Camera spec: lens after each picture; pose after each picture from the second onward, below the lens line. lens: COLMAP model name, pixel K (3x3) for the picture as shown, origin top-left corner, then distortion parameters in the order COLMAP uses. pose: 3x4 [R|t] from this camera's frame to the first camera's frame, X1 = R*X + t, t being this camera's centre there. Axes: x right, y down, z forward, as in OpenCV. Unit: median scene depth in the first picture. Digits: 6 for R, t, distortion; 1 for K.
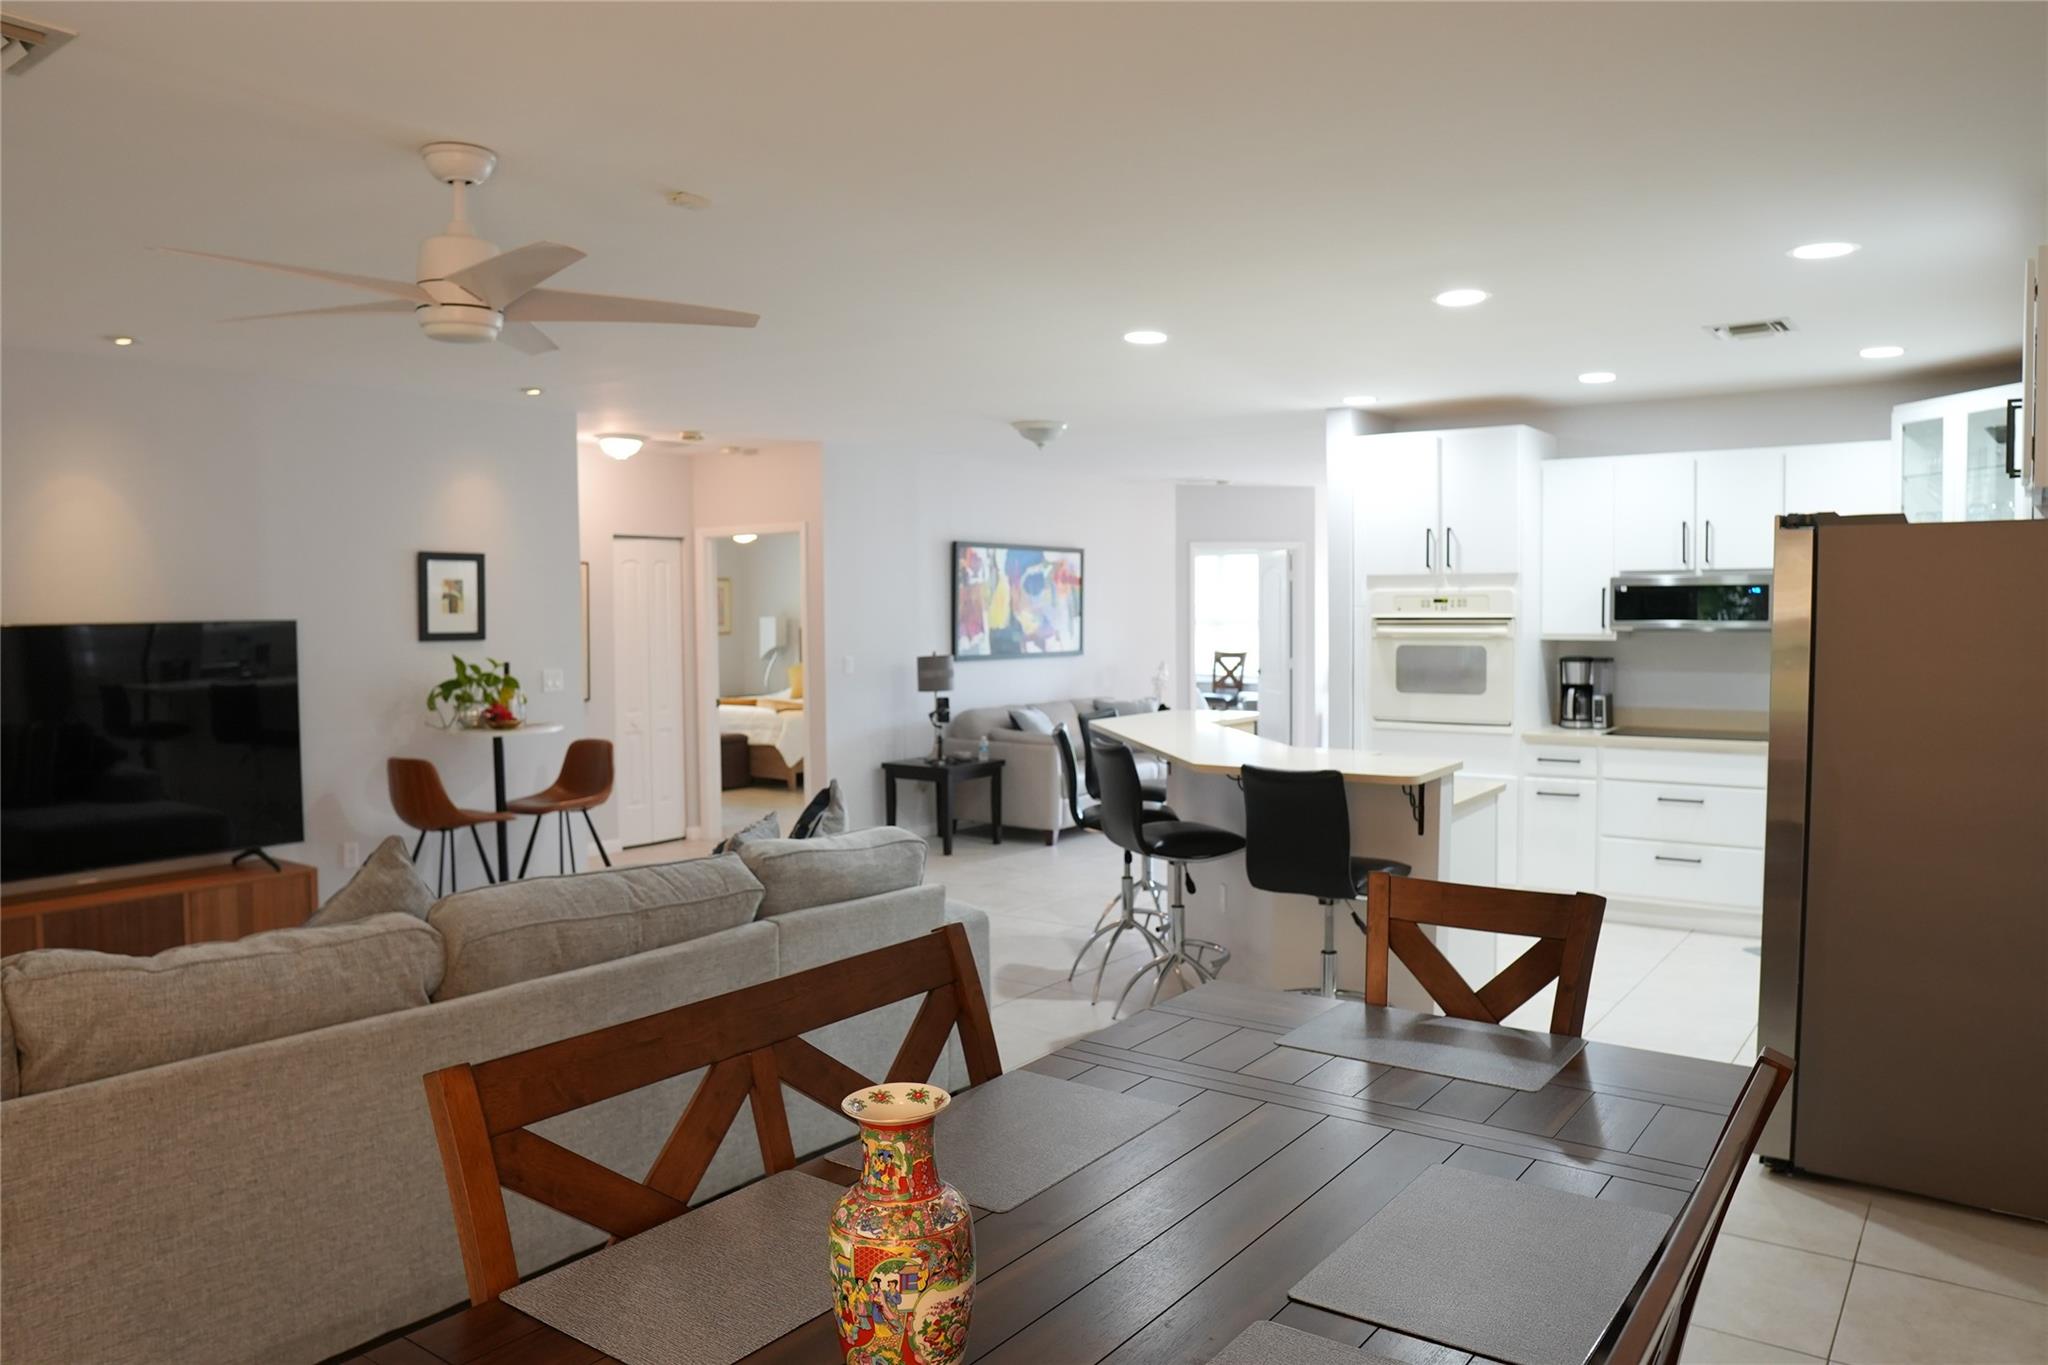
lens RADIAL K [[1426.2, 0, 1038.0], [0, 1426.2, 673.4], [0, 0, 1]] dist [-0.098175, 0.051066]
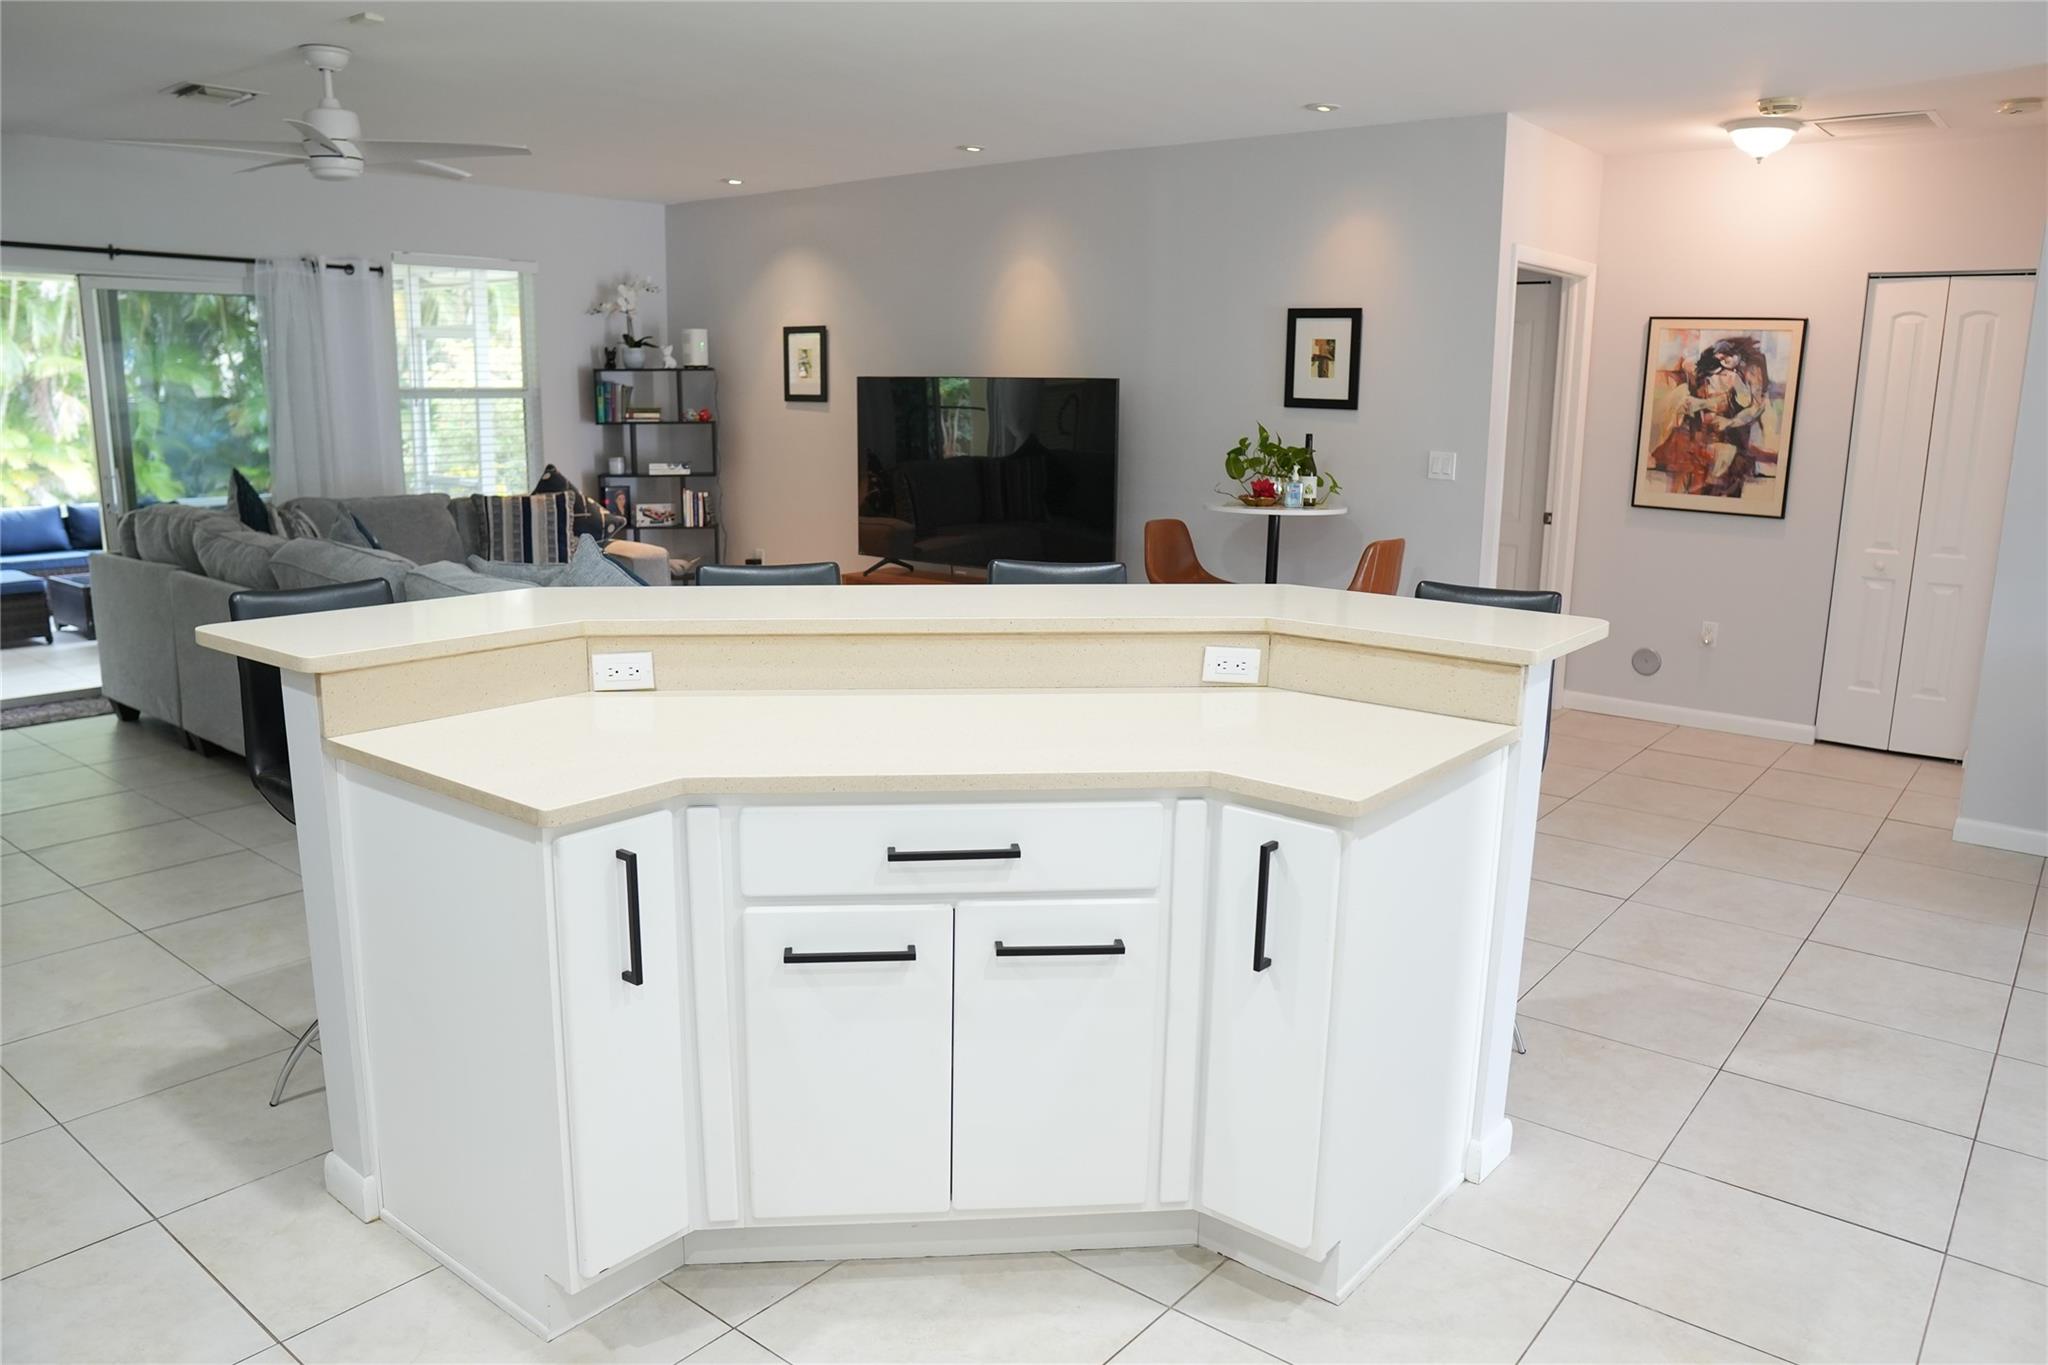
lens RADIAL K [[1426.2, 0, 996.0], [0, 1426.2, 651.8], [0, 0, 1]] dist [-0.098175, 0.051066]
pose [[-0.060212, 0.196185, -0.978717, 0.344828], [-0.059563, 0.978042, 0.199714, -0.026539], [0.996407, 0.070321, -0.047205, 0.571153]]
